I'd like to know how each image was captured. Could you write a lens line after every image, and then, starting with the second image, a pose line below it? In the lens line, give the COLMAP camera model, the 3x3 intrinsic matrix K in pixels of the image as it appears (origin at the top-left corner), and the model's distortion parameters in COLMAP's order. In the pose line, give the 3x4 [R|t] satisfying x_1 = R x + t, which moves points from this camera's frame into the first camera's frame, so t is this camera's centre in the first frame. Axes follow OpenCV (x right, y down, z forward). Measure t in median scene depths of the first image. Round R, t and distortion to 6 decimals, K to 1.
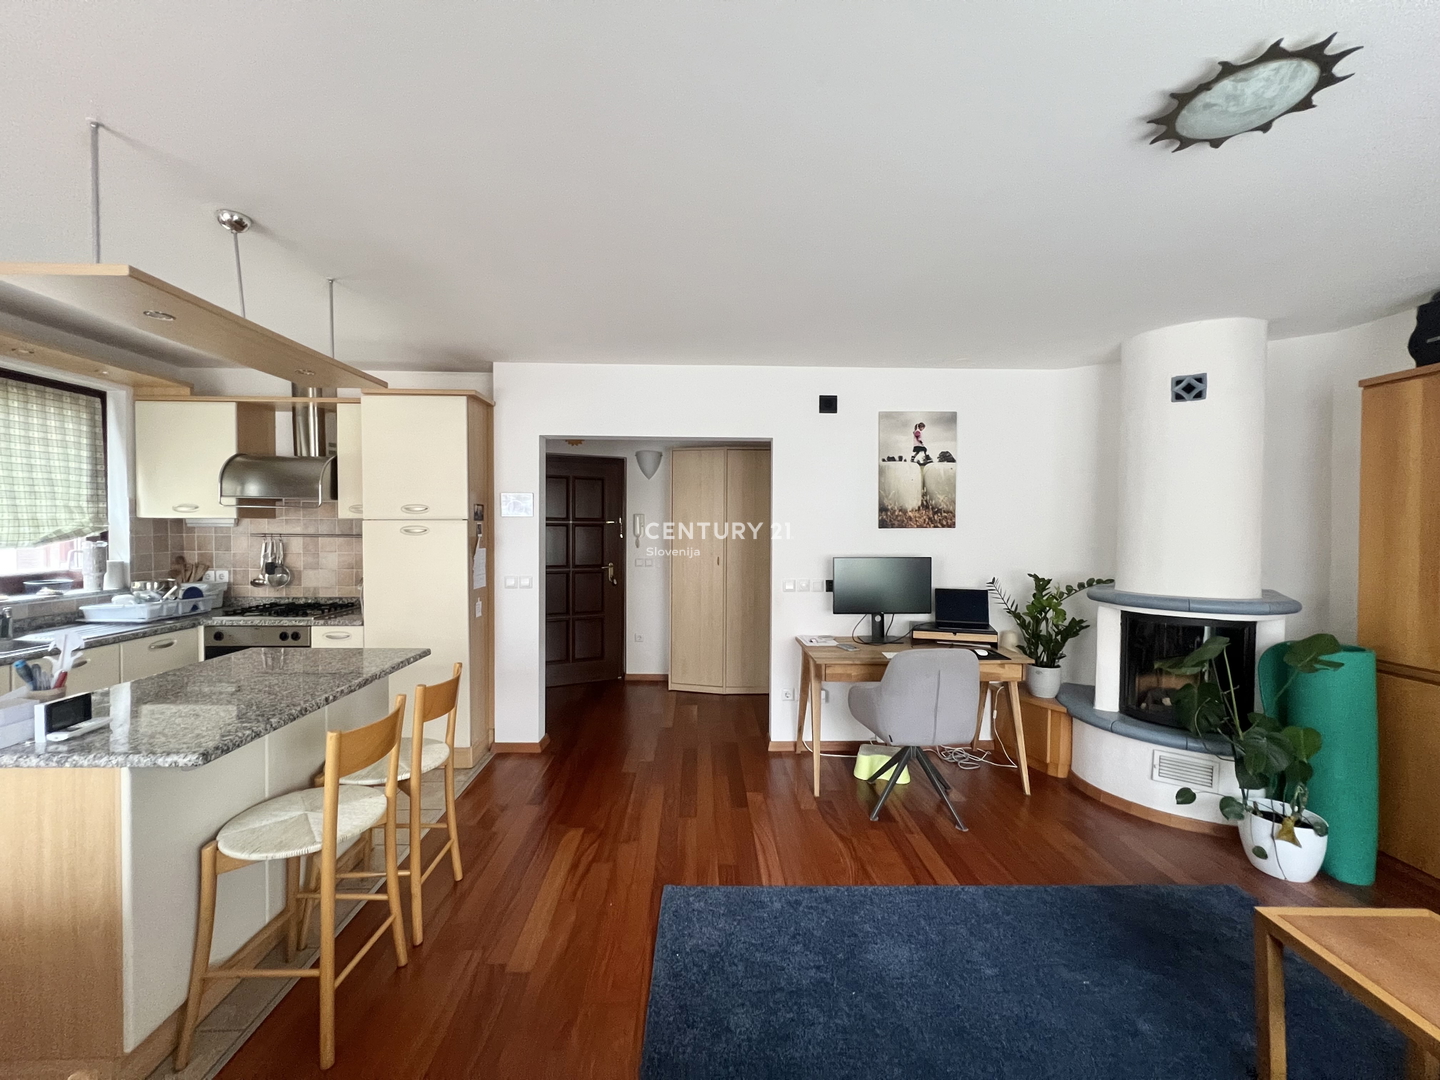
lens RADIAL K [[573.9, 0, 716.9], [0, 573.9, 538.7], [0, 0, 1]] dist [-0.003306, 0.000983]
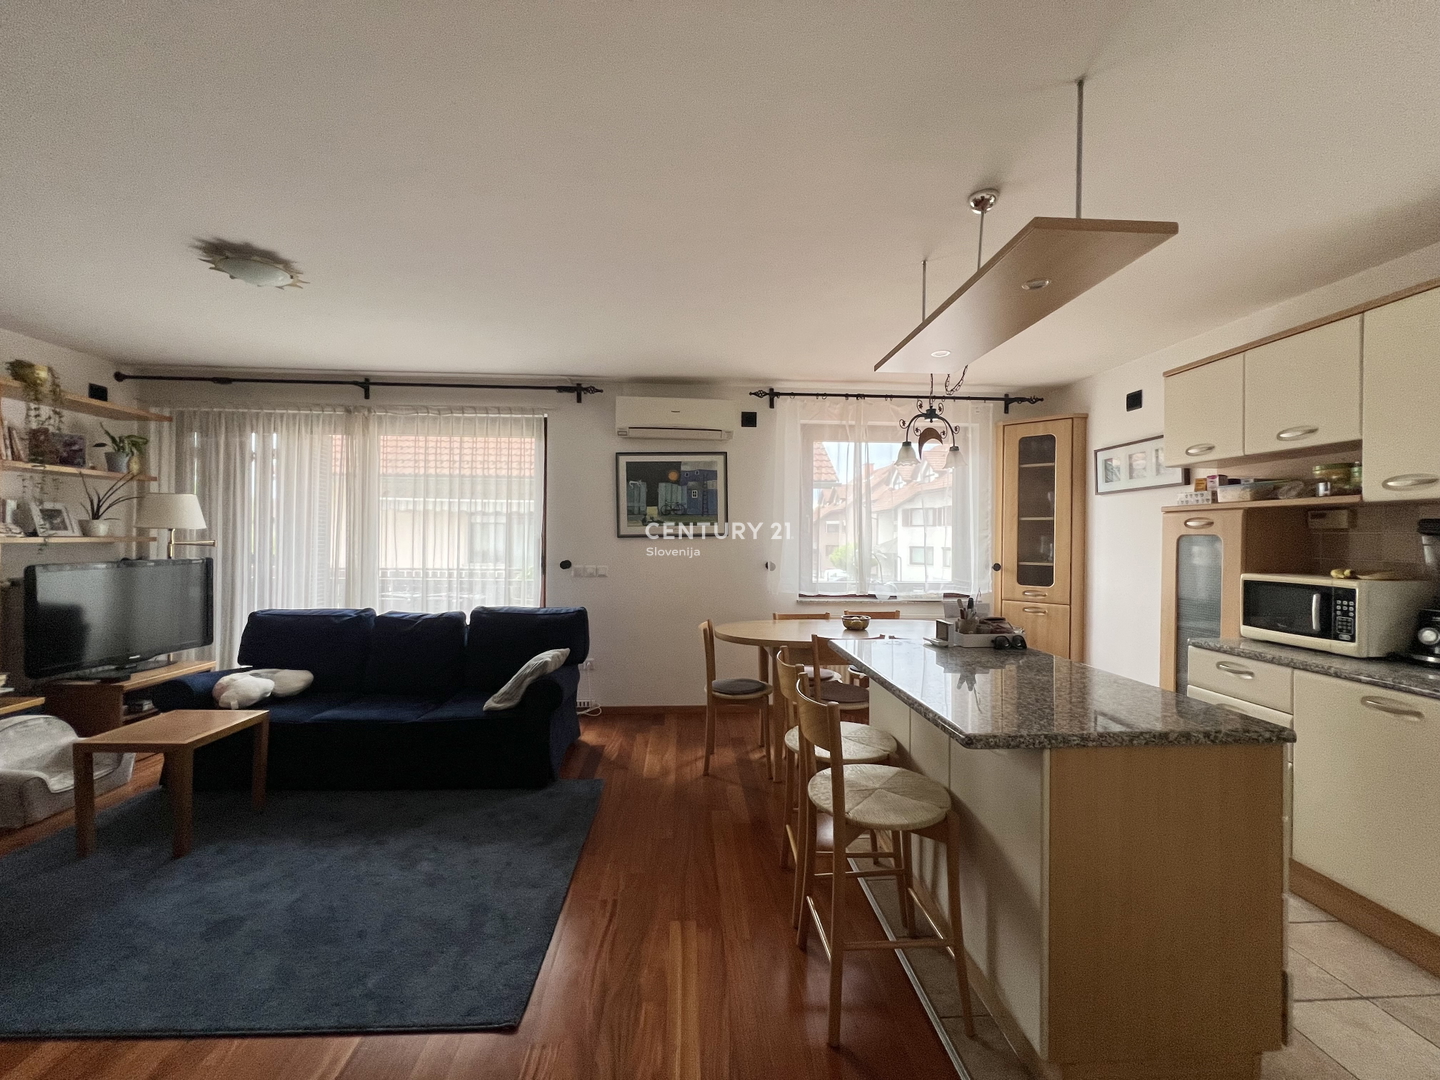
lens RADIAL K [[573.9, 0, 718.9], [0, 573.9, 540.4], [0, 0, 1]] dist [-0.003306, 0.000983]
pose [[-0.999483, -0.016246, -0.027741, -0.211317], [-0.016941, 0.999544, 0.024981, 0.011358], [0.027323, 0.025438, -0.999303, 1.166816]]
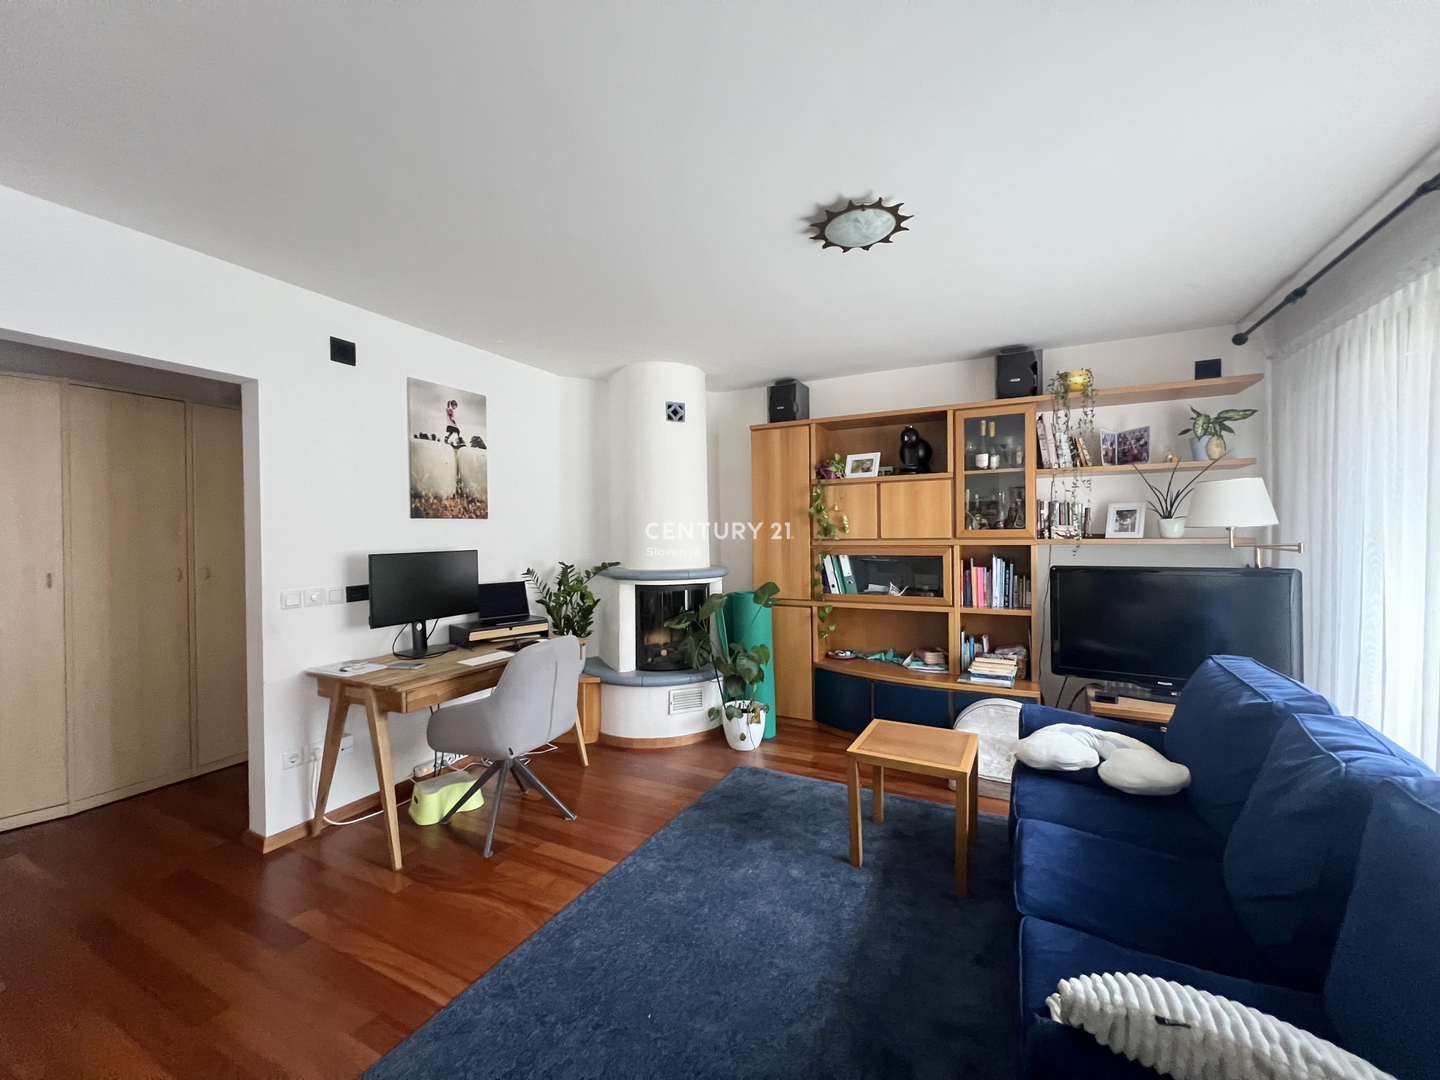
lens RADIAL K [[573.9, 0, 718.0], [0, 573.9, 537.5], [0, 0, 1]] dist [-0.003306, 0.000983]
pose [[0.479887, -0.015821, 0.877188, -0.260225], [0.032225, 0.999481, 0.000397, 0.026564], [-0.876738, 0.028077, 0.480148, 0.245553]]
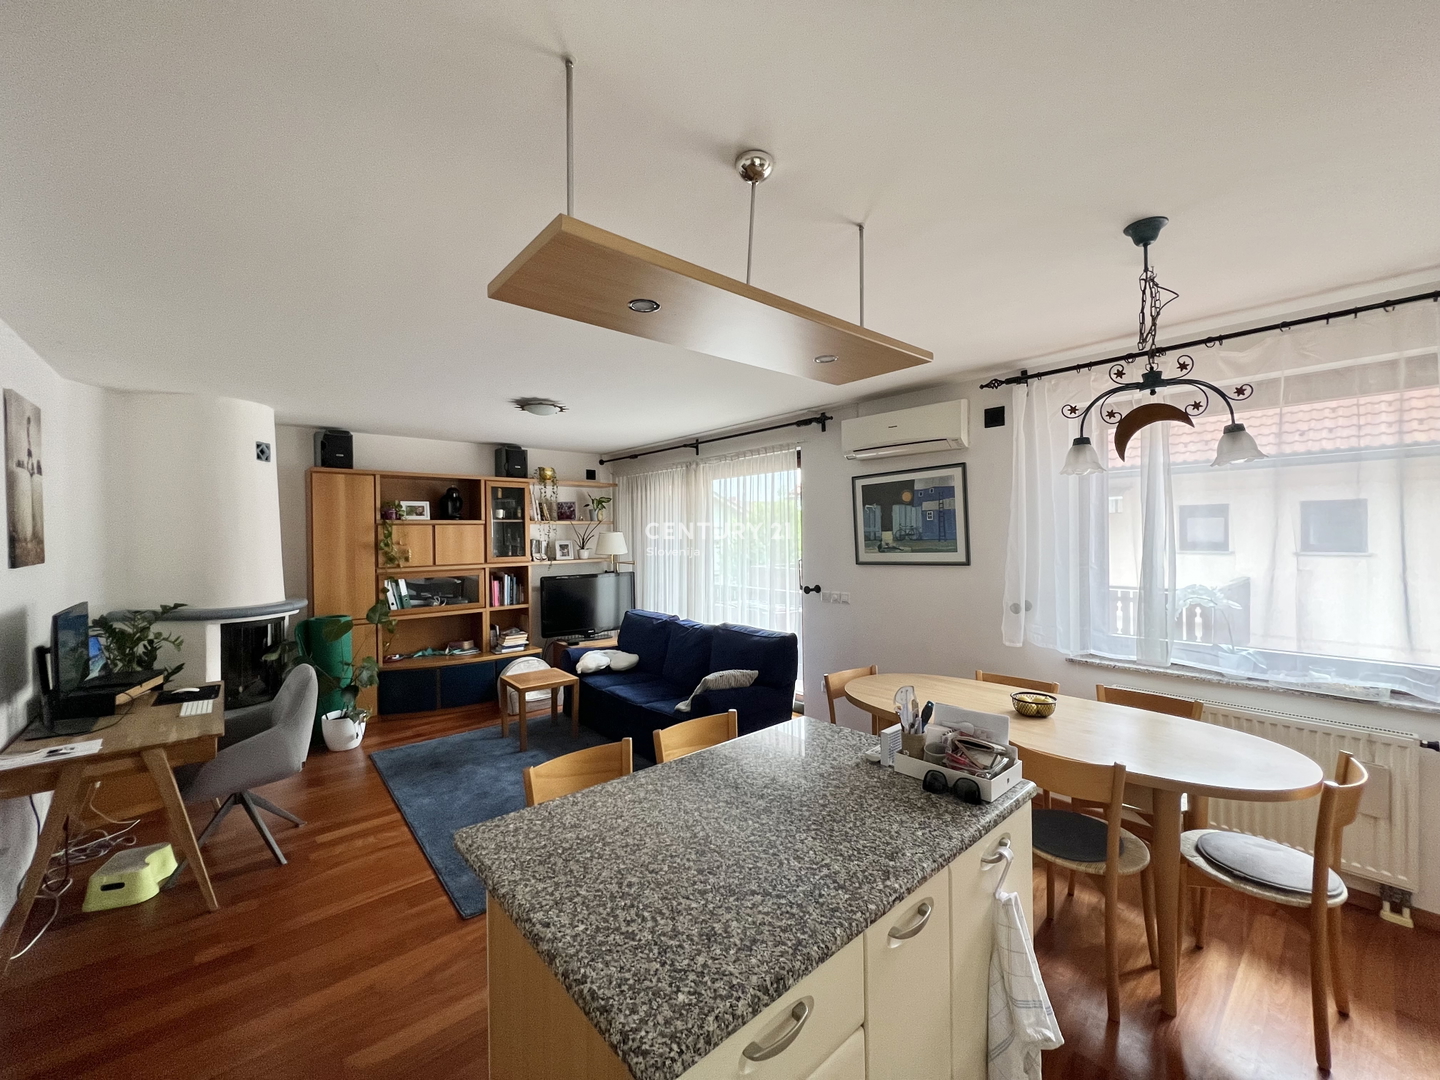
lens RADIAL K [[573.9, 0, 715.5], [0, 573.9, 538.6], [0, 0, 1]] dist [-0.003306, 0.000983]
pose [[-0.625019, -0.006601, 0.780582, -0.809268], [0.024120, 0.999324, 0.027763, -0.057711], [-0.780237, 0.036180, -0.624437, 0.884213]]
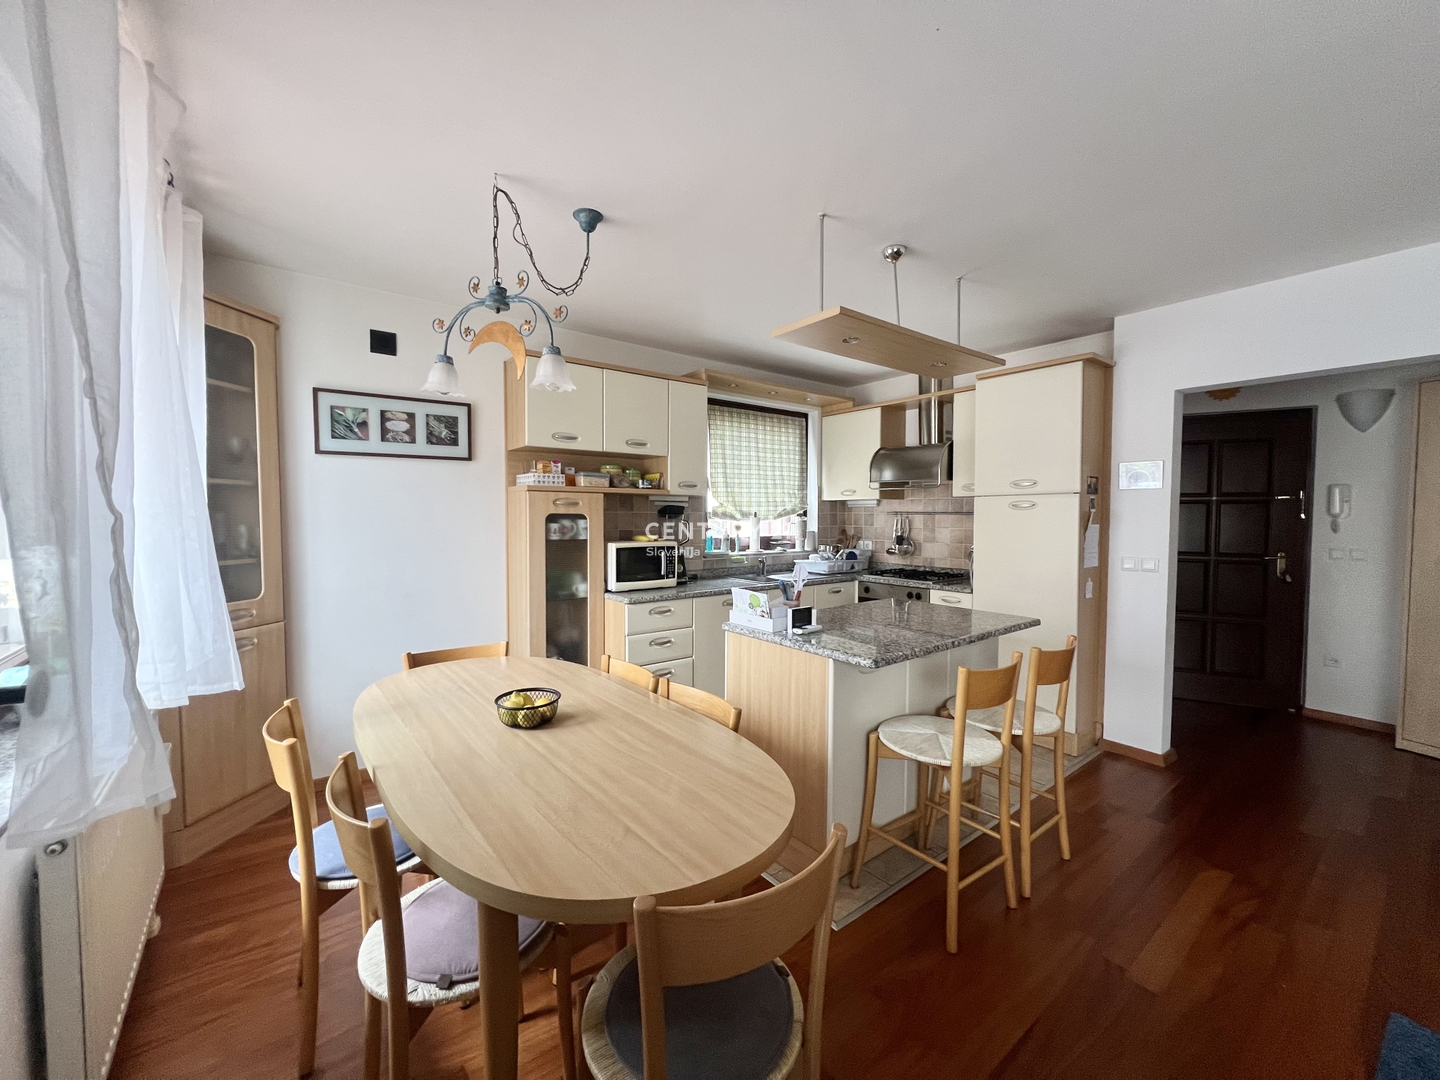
lens RADIAL K [[573.9, 0, 718.1], [0, 573.9, 538.6], [0, 0, 1]] dist [-0.003306, 0.000983]
pose [[0.582774, 0.028488, -0.812135, -0.015749], [-0.014567, 0.999591, 0.024610, 0.027526], [0.812503, -0.002512, 0.582951, -0.029162]]
